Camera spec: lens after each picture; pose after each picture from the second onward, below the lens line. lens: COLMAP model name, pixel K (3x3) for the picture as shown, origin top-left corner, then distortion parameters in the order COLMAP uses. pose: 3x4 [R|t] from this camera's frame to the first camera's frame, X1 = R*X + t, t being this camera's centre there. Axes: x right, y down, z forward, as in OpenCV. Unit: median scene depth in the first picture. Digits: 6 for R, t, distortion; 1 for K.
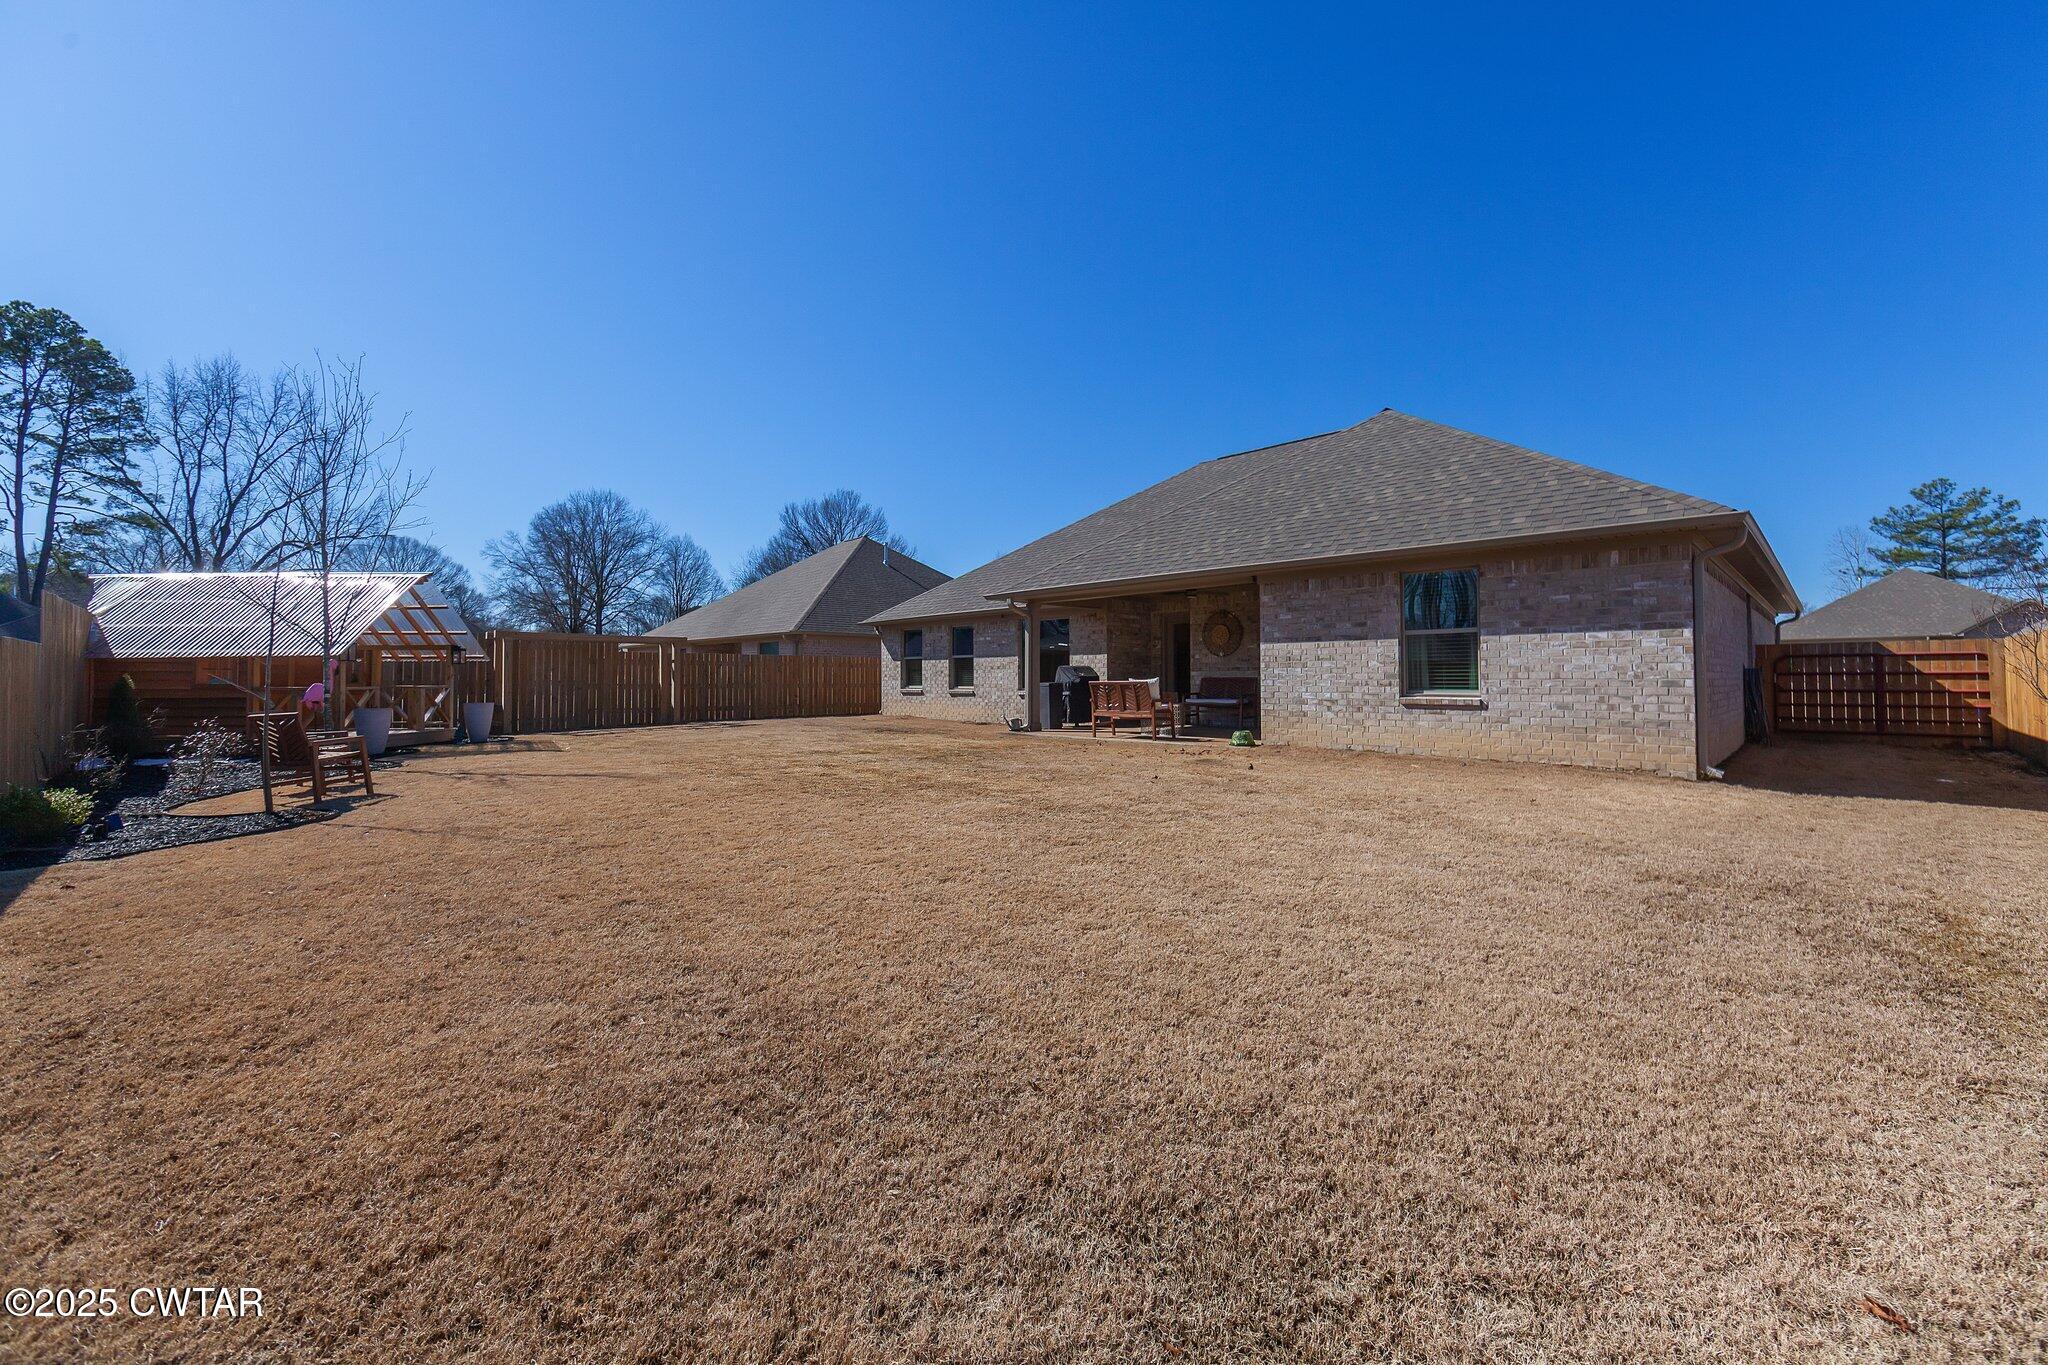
lens RADIAL K [[824.7, 0, 1050.1], [0, 824.7, 660.8], [0, 0, 1]] dist [-0.001368, -0.000056]
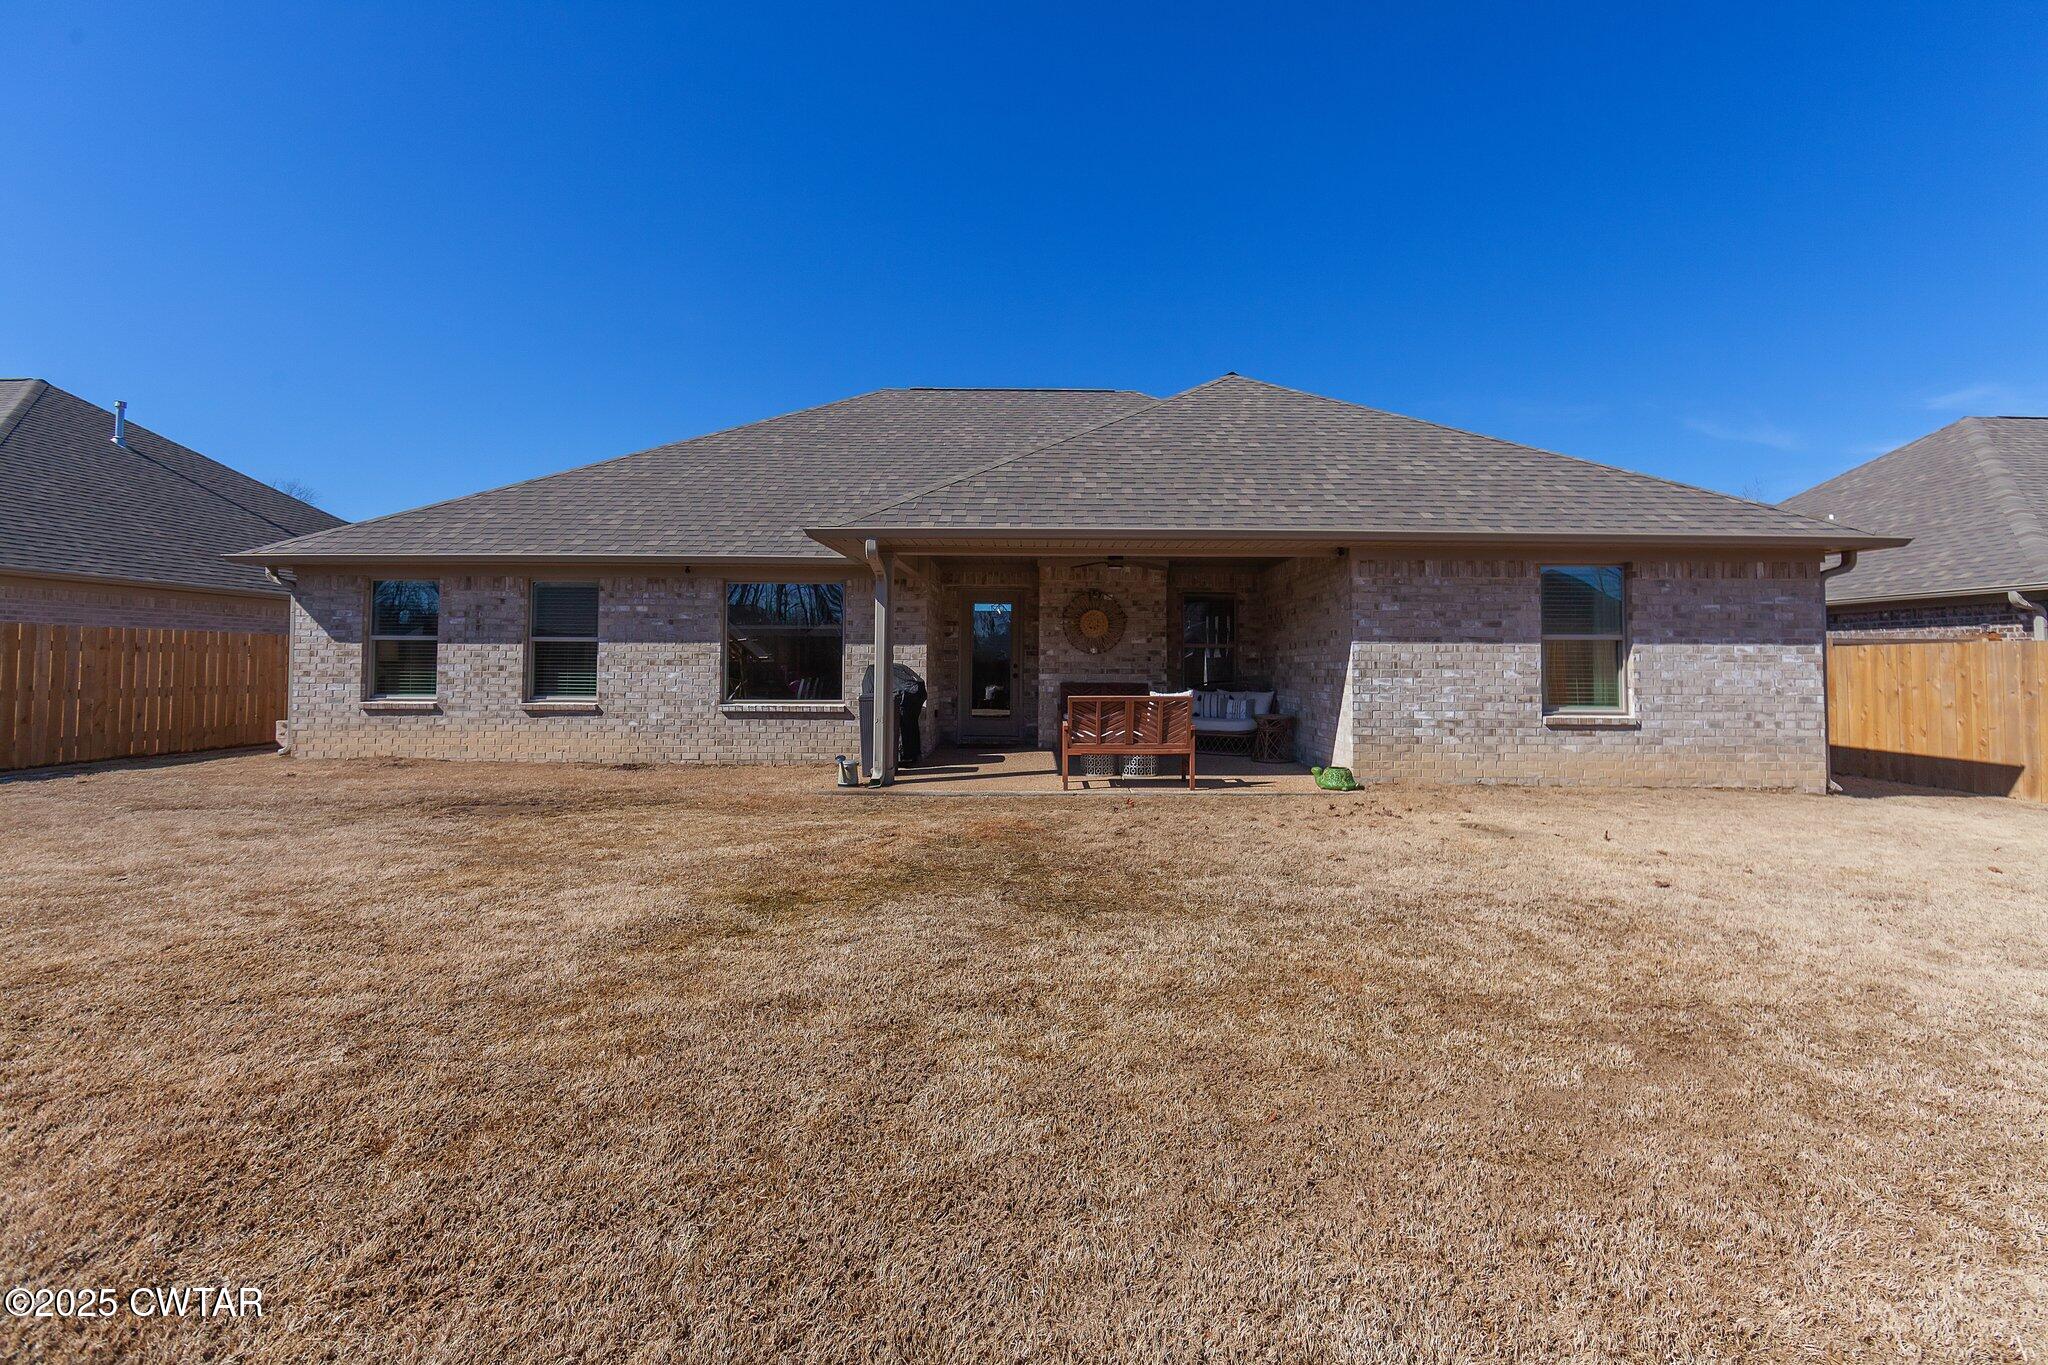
lens RADIAL K [[824.7, 0, 1050.1], [0, 824.7, 660.8], [0, 0, 1]] dist [-0.001368, -0.000056]
pose [[0.701496, 0.010221, 0.712600, -0.478967], [-0.022928, 0.999703, 0.008232, -0.005768], [-0.712304, -0.022114, 0.701522, 0.749926]]
